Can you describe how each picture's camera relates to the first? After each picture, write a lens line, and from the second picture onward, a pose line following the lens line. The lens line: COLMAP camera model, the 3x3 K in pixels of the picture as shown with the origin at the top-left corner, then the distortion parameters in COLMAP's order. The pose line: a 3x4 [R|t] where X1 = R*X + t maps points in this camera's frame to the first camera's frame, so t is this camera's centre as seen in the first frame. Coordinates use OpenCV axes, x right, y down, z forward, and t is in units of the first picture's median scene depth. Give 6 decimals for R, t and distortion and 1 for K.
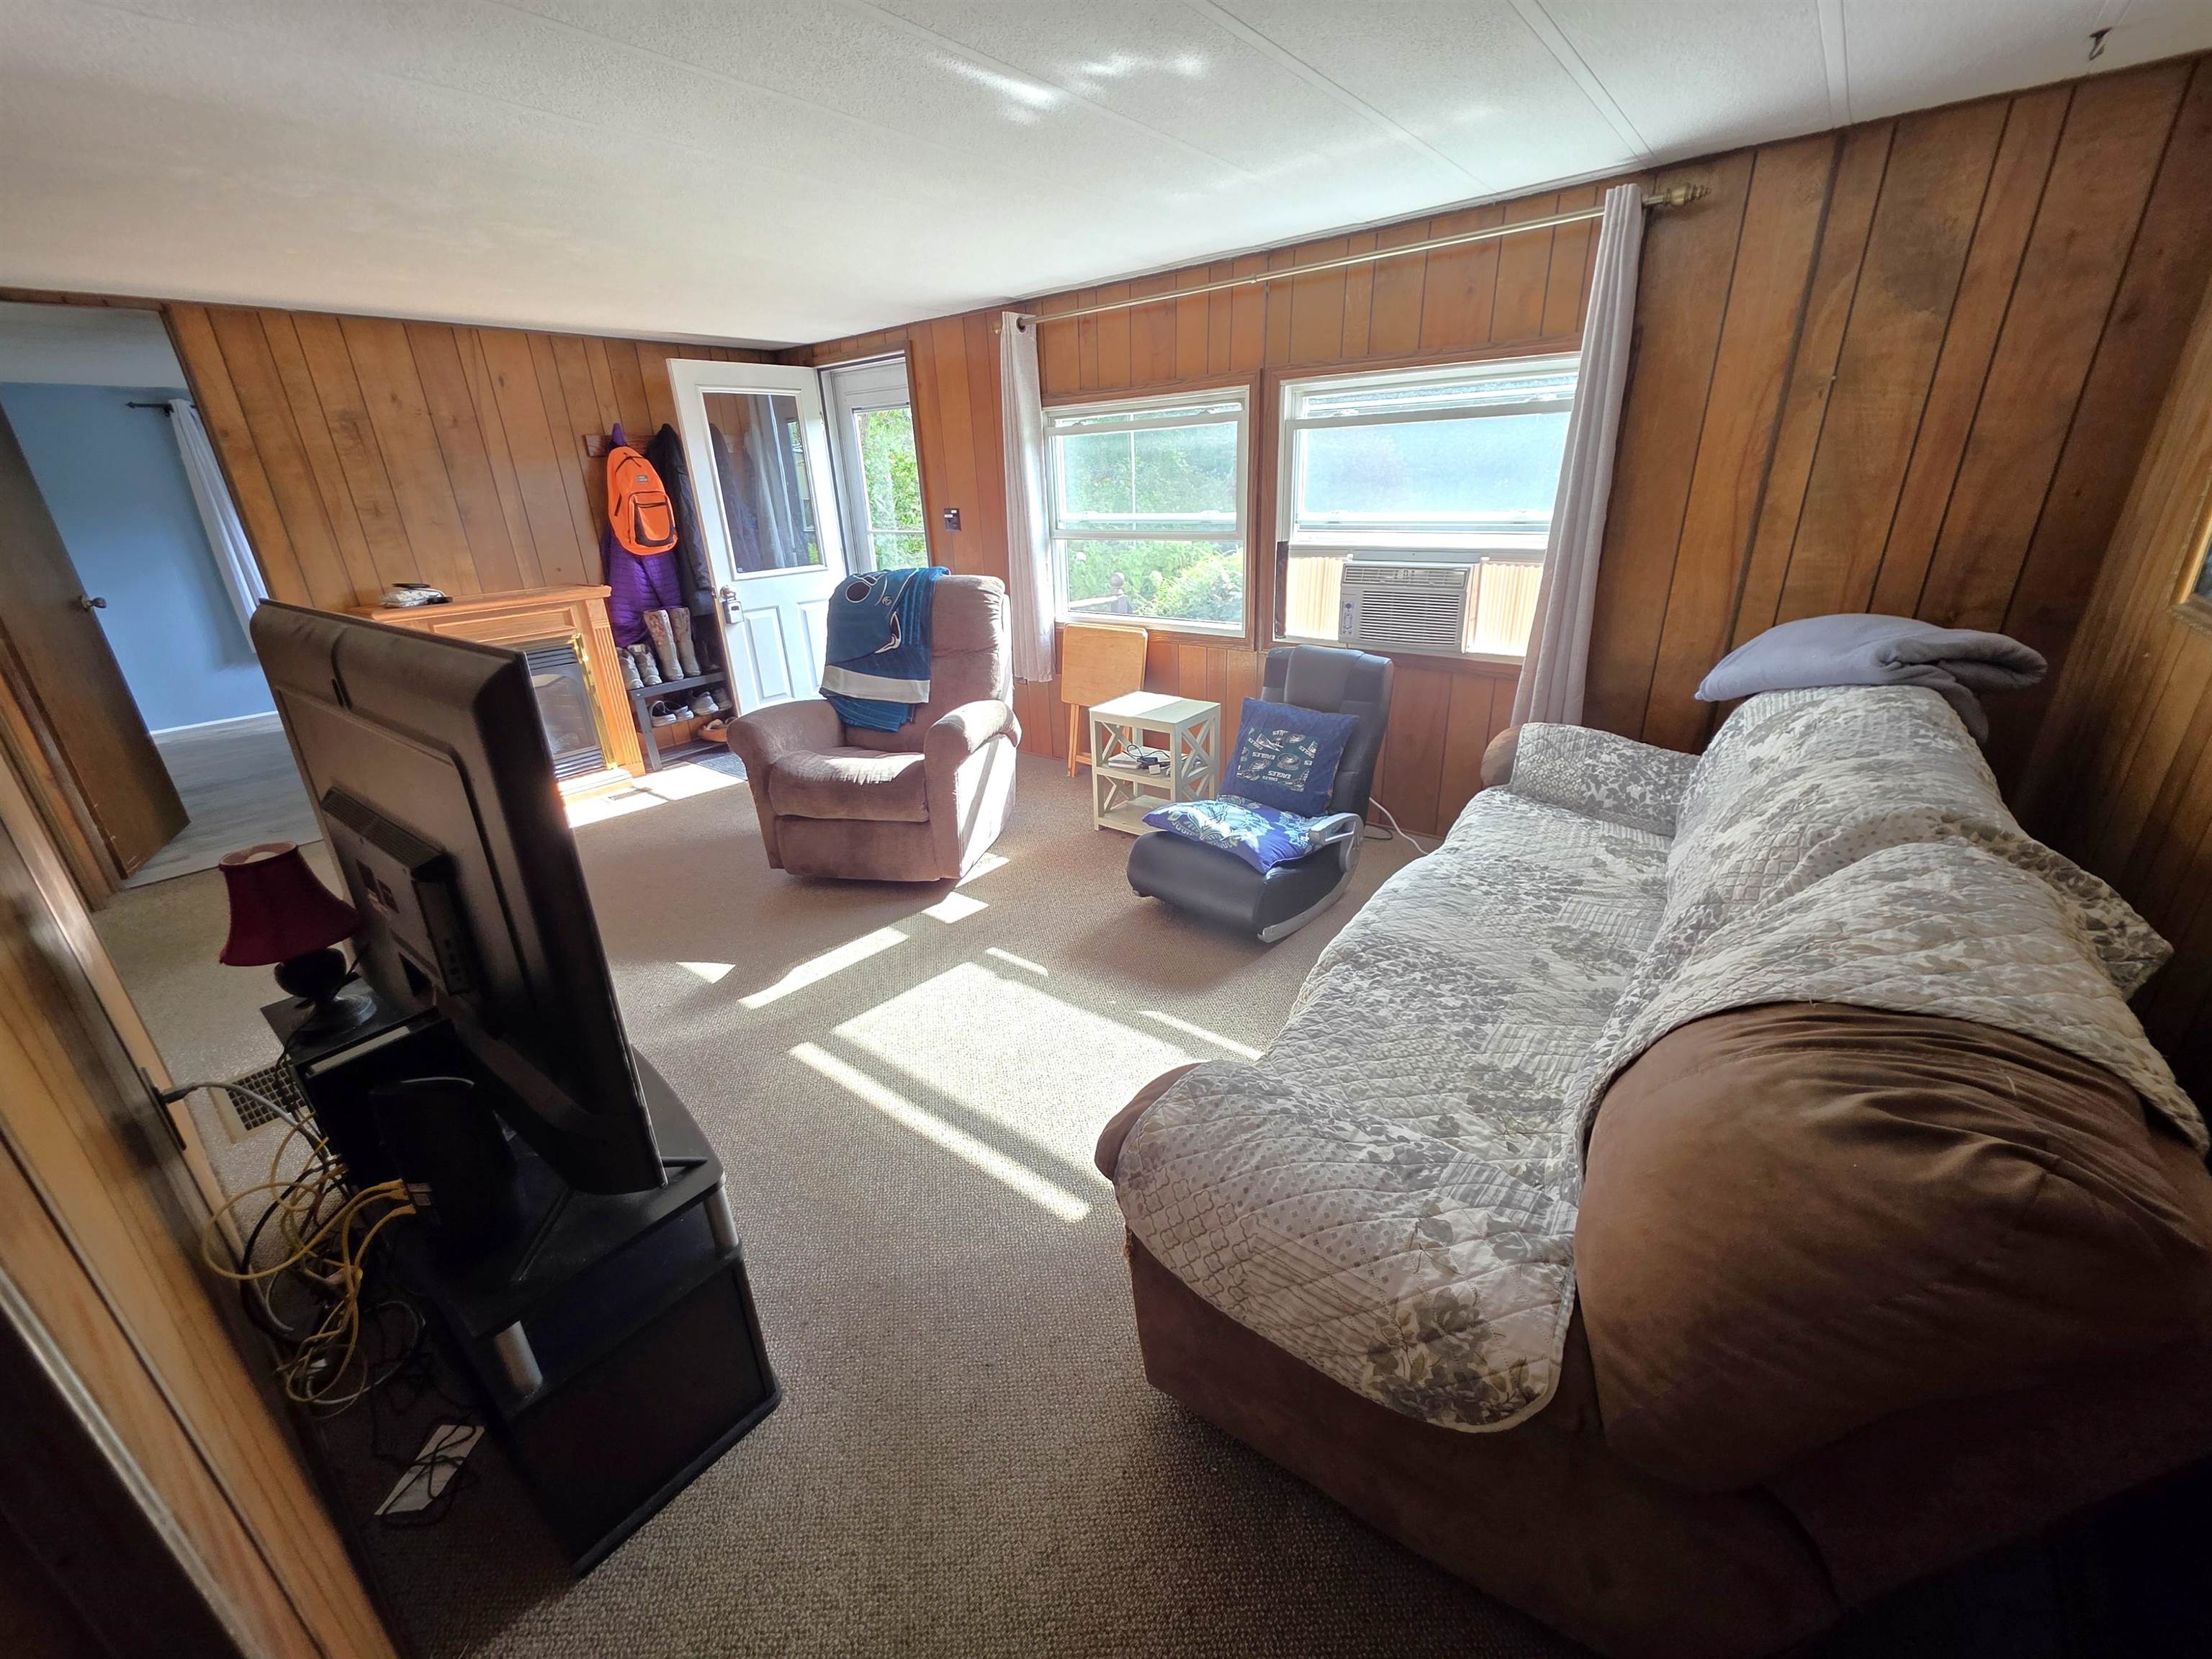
lens RADIAL K [[885.3, 0, 1097.0], [0, 885.3, 822.8], [0, 0, 1]] dist [0.004855, -0.001135]
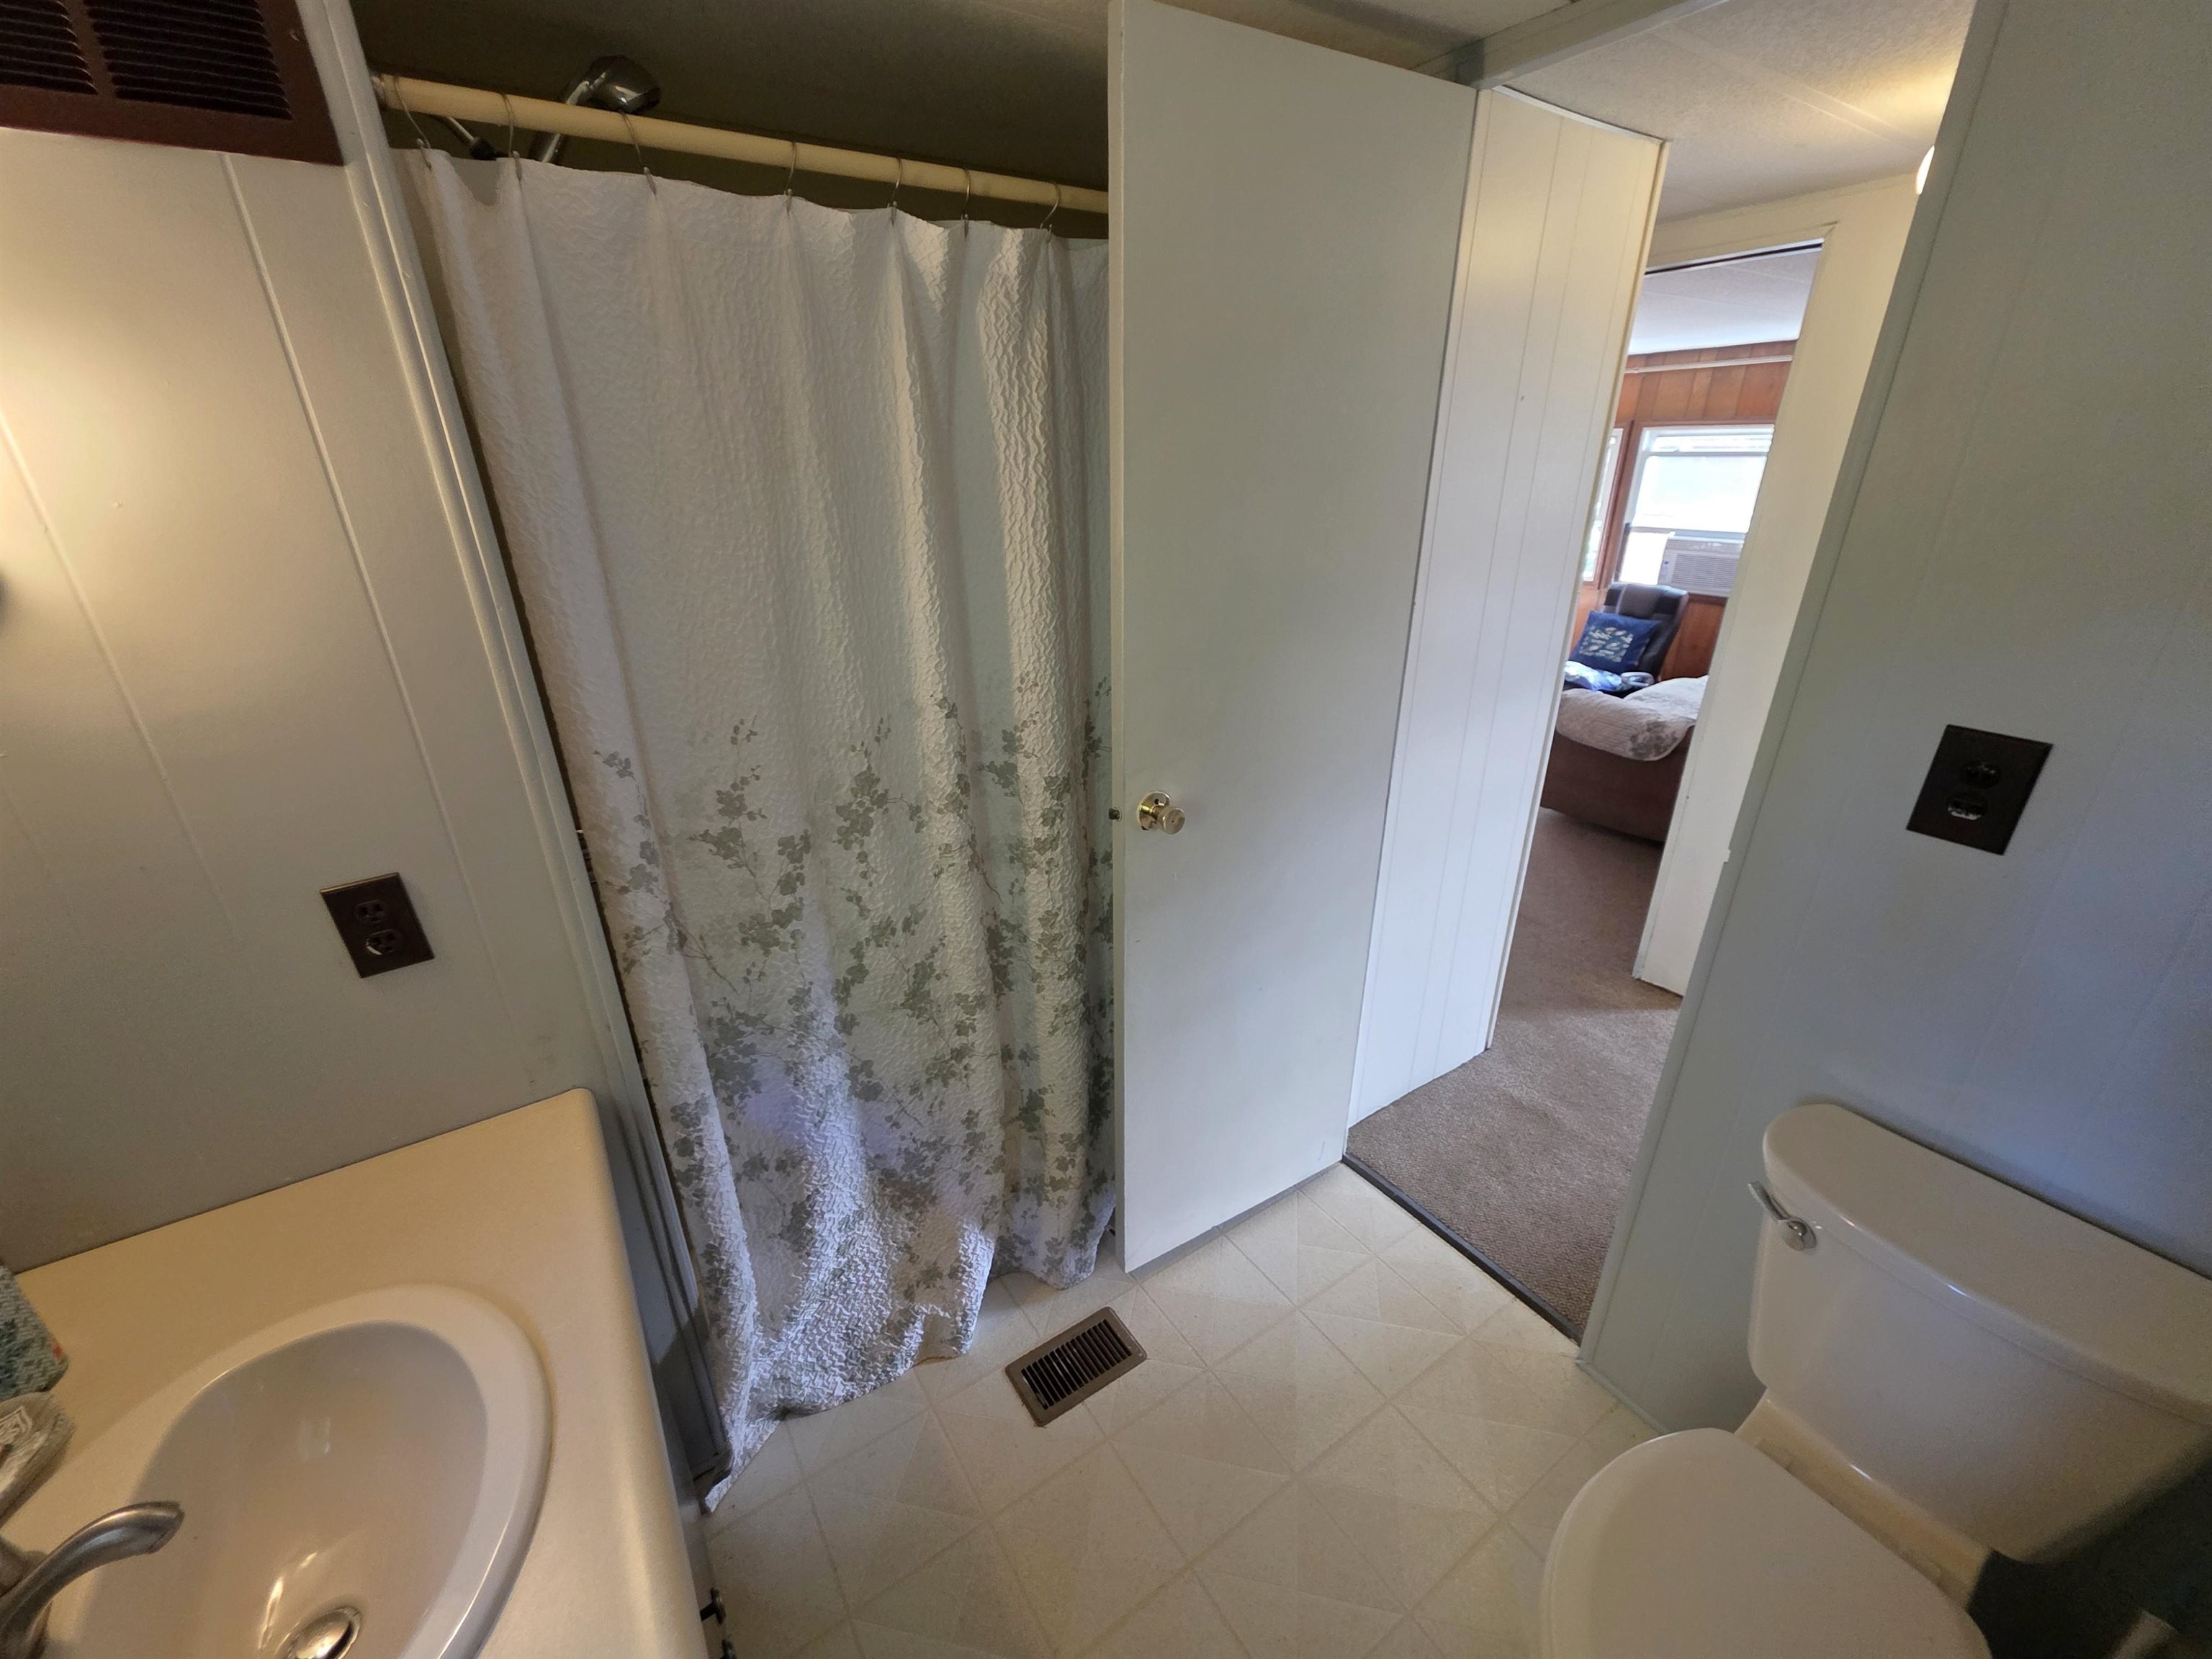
lens RADIAL K [[885.3, 0, 1102.9], [0, 885.3, 830.0], [0, 0, 1]] dist [0.004855, -0.001135]
pose [[0.954322, 0.145146, -0.261157, -0.238403], [-0.136548, 0.989326, 0.050872, 0.338186], [0.265754, -0.012888, 0.963955, -0.976174]]
